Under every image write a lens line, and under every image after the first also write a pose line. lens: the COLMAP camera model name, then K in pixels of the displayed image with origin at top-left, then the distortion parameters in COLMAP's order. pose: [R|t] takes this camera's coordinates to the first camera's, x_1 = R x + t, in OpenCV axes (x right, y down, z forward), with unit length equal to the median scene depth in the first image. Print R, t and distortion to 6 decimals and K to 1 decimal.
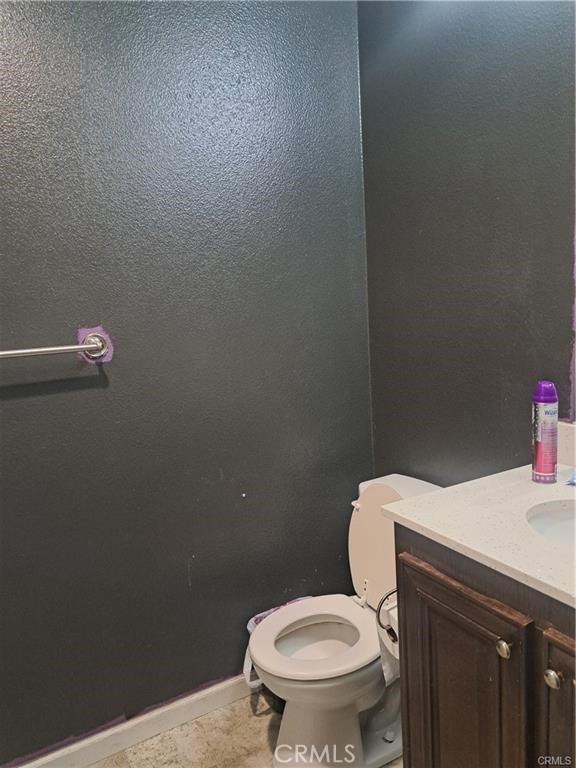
lens RADIAL K [[571.0, 0, 288.0], [0, 571.0, 384.0], [0, 0, 1]] dist [0.077784, -0.063068]
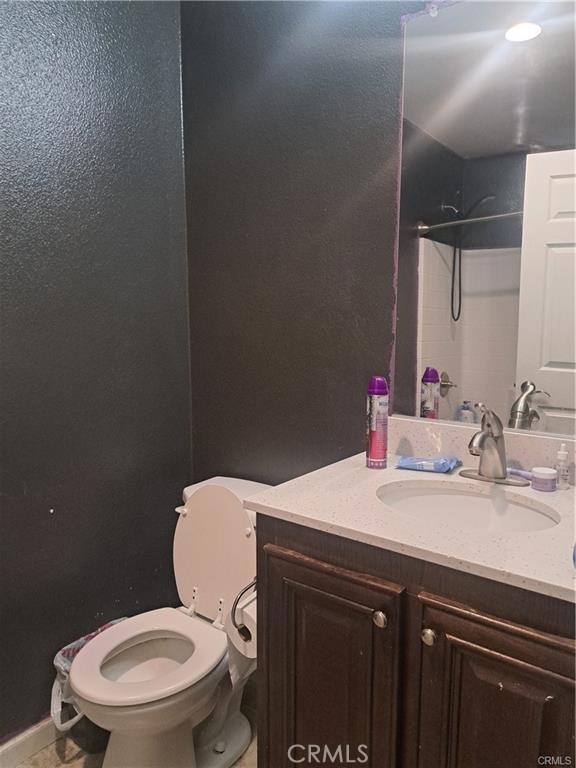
lens RADIAL K [[571.0, 0, 288.0], [0, 571.0, 384.0], [0, 0, 1]] dist [0.077784, -0.063068]
pose [[0.918196, 0.011055, 0.395973, -0.139878], [0.001989, 0.999469, -0.032517, 0.044628], [-0.396122, 0.030644, 0.917686, 0.065151]]
